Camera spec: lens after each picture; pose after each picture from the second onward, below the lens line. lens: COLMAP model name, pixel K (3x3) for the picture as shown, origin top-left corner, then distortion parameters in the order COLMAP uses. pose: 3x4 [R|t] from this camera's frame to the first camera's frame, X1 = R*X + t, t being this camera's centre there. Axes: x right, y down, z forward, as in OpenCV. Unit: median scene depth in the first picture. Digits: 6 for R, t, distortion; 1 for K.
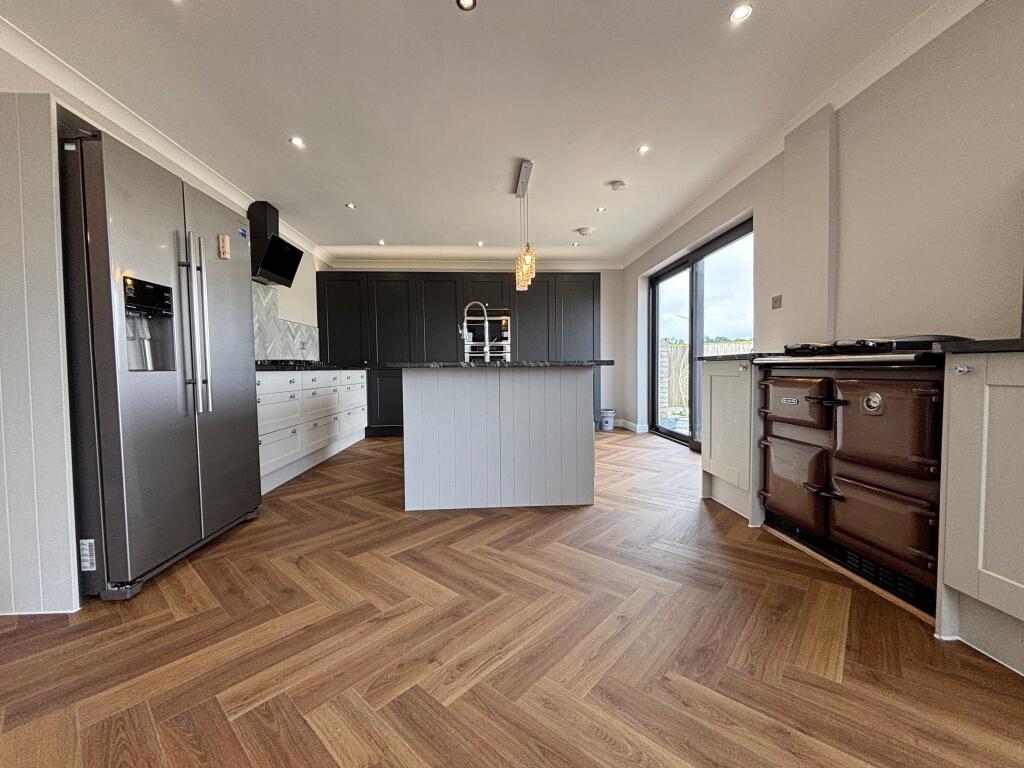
lens RADIAL K [[411.9, 0, 512.0], [0, 411.9, 384.0], [0, 0, 1]] dist [-0.001214, -0.000247]
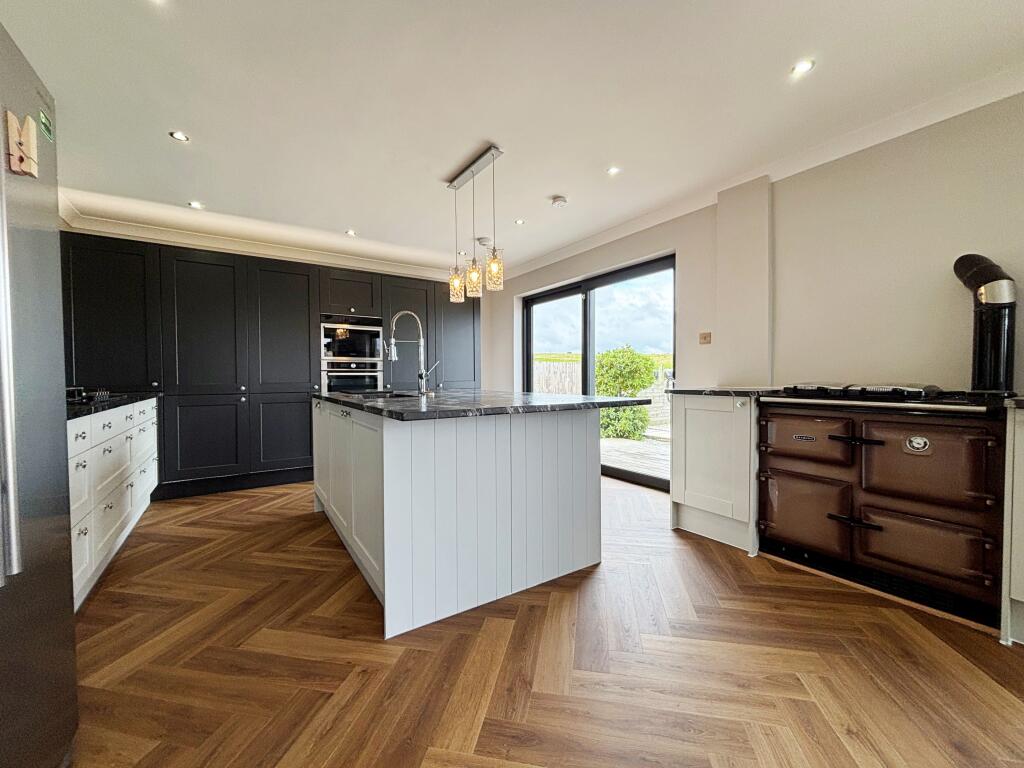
lens RADIAL K [[411.9, 0, 512.0], [0, 411.9, 384.0], [0, 0, 1]] dist [-0.001214, -0.000247]
pose [[0.861988, -0.002568, 0.506923, -0.457842], [0.013339, 0.999756, -0.017618, -0.078816], [-0.506754, 0.021949, 0.861812, 0.385435]]
